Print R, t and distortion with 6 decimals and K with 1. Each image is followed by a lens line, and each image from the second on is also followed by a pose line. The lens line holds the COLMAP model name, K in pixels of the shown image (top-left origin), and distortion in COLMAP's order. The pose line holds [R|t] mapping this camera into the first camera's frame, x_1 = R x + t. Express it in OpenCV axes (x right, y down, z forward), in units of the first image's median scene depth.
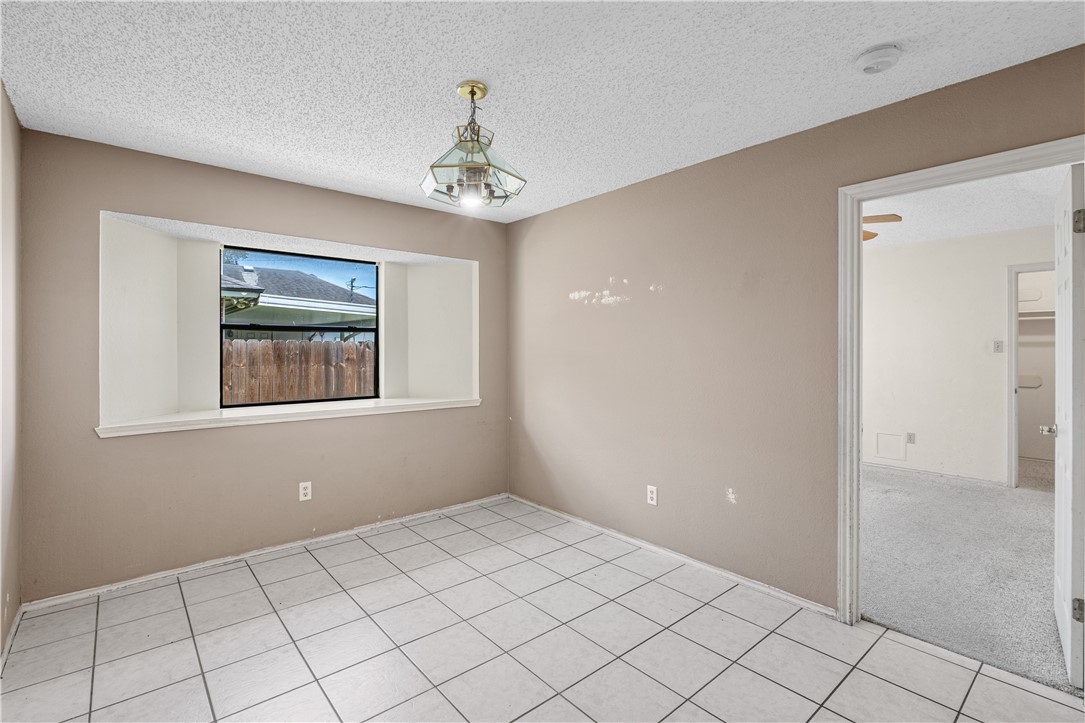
lens RADIAL K [[506.8, 0, 547.8], [0, 506.8, 355.5], [0, 0, 1]] dist [-0.004065, -0.001864]
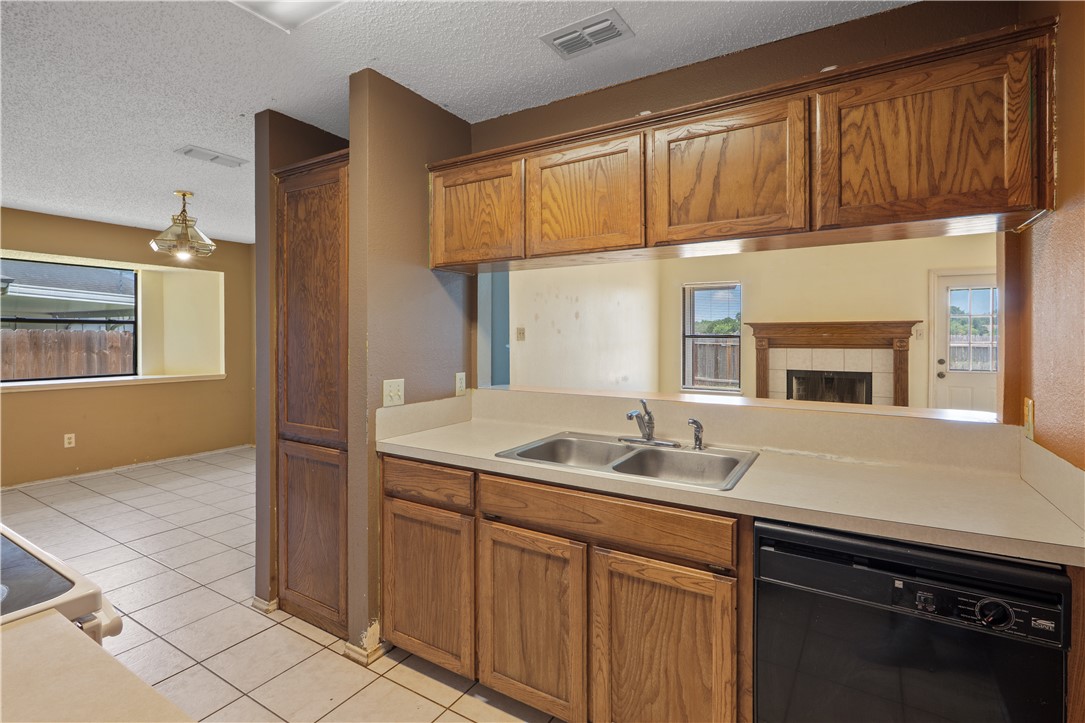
lens RADIAL K [[506.8, 0, 530.0], [0, 506.8, 345.7], [0, 0, 1]] dist [-0.004065, -0.001864]
pose [[0.953506, -0.003918, 0.301348, 0.271354], [0.003794, 0.999992, 0.000996, 0.013260], [-0.301349, 0.000194, 0.953514, -0.614458]]
